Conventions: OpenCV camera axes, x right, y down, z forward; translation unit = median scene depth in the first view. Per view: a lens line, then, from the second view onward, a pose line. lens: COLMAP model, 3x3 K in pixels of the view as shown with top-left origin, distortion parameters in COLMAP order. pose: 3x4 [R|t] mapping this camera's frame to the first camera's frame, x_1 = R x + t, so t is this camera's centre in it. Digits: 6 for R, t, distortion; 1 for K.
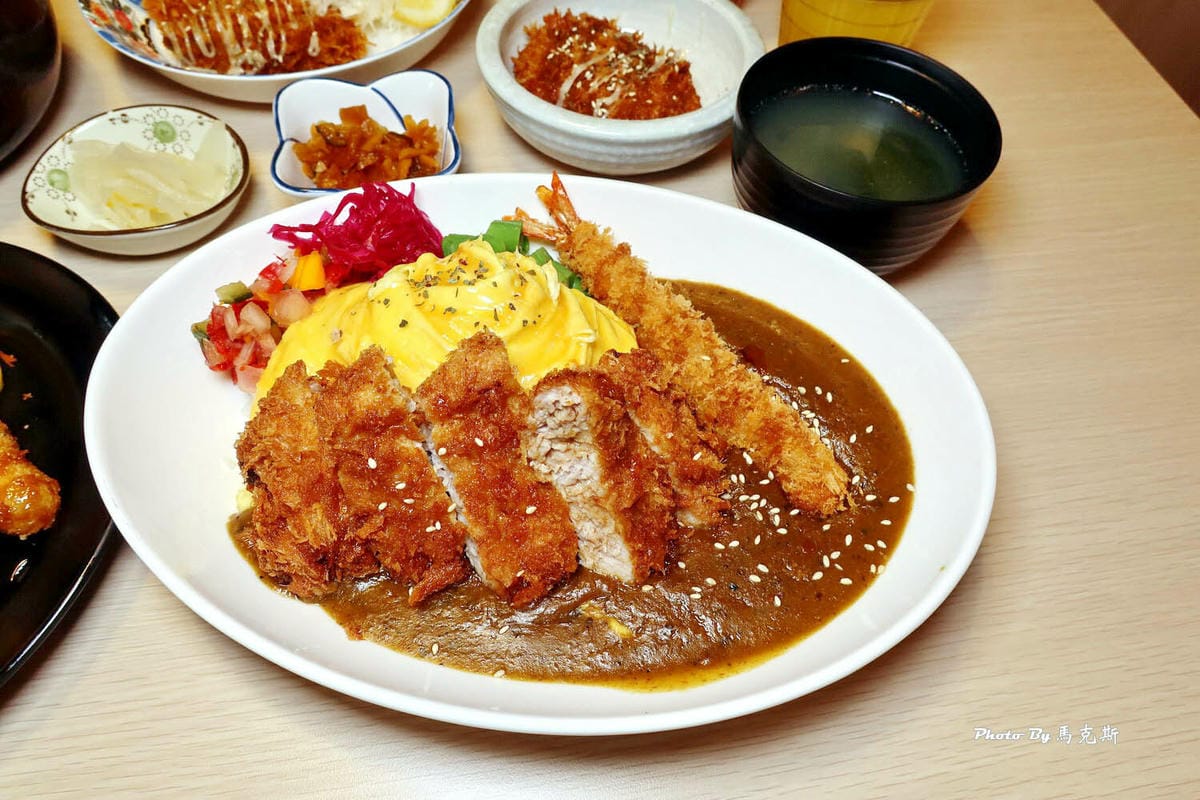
lens RADIAL K [[810.9, 0, 604.6], [0, 810.9, 406.7], [0, 0, 1]] dist [-0.027013, 0.008269]
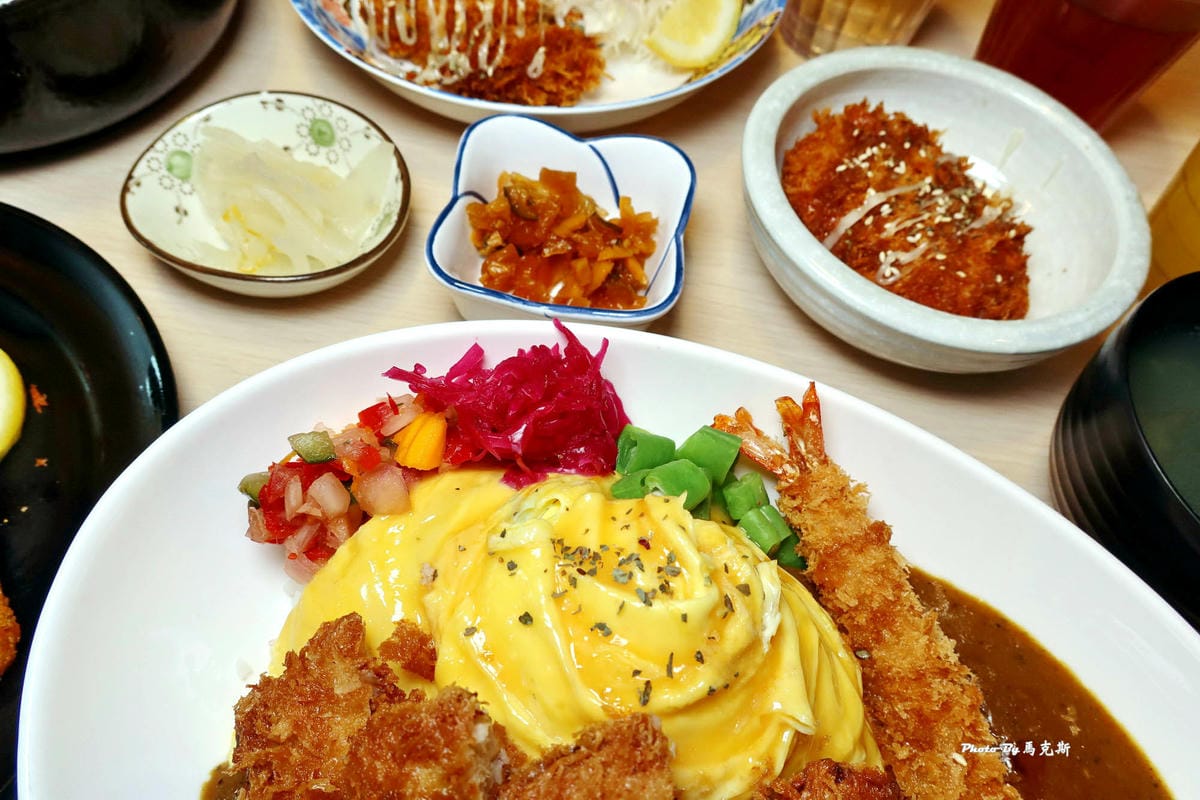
lens RADIAL K [[810.9, 0, 599.0], [0, 810.9, 415.8], [0, 0, 1]] dist [-0.027013, 0.008269]
pose [[0.942392, 0.306442, -0.134129, -0.137992], [-0.300490, 0.951697, 0.063078, -0.269126], [0.146980, -0.019139, 0.988954, 0.336702]]
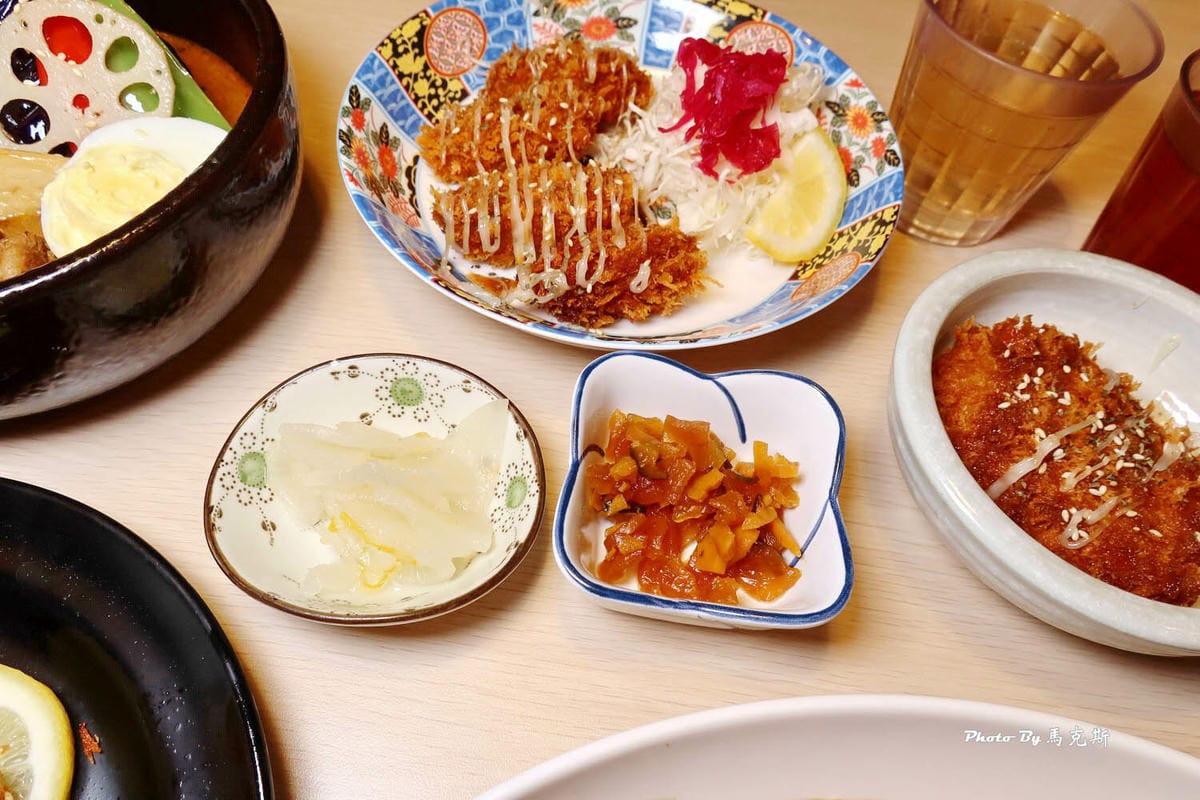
lens RADIAL K [[810.9, 0, 604.3], [0, 810.9, 427.7], [0, 0, 1]] dist [-0.027013, 0.008269]
pose [[0.954174, 0.270921, -0.127096, -0.364703], [-0.272055, 0.962242, 0.008679, -0.440125], [0.124649, 0.026296, 0.991852, 0.438994]]
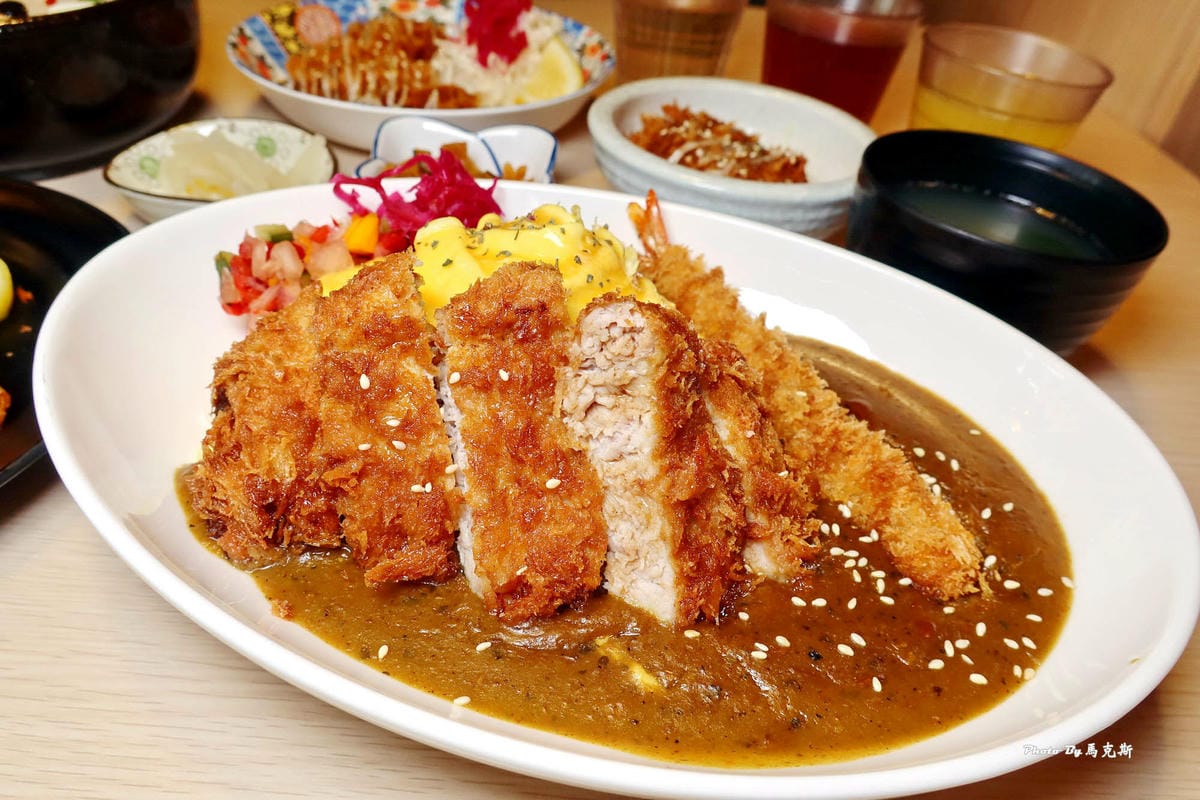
lens RADIAL K [[810.9, 0, 603.2], [0, 810.9, 401.8], [0, 0, 1]] dist [-0.027013, 0.008269]
pose [[0.982895, 0.149706, -0.107267, 0.018928], [-0.175052, 0.940398, -0.291563, 0.216573], [0.057225, 0.305353, 0.950518, 0.221415]]
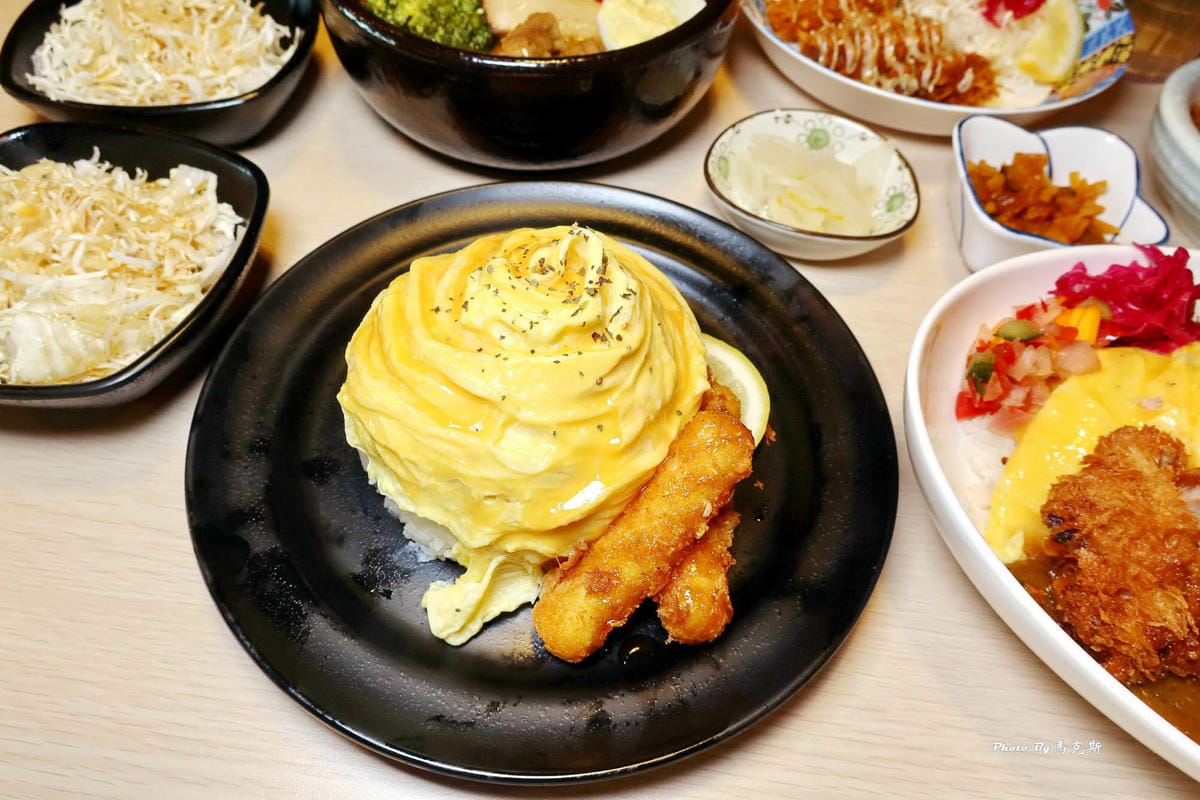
lens RADIAL K [[810.9, 0, 601.5], [0, 810.9, 411.6], [0, 0, 1]] dist [-0.027013, 0.008269]
pose [[0.957969, 0.237800, -0.160457, -0.717273], [-0.243897, 0.969612, -0.019141, 0.083954], [0.151030, 0.057472, 0.986857, -0.000516]]
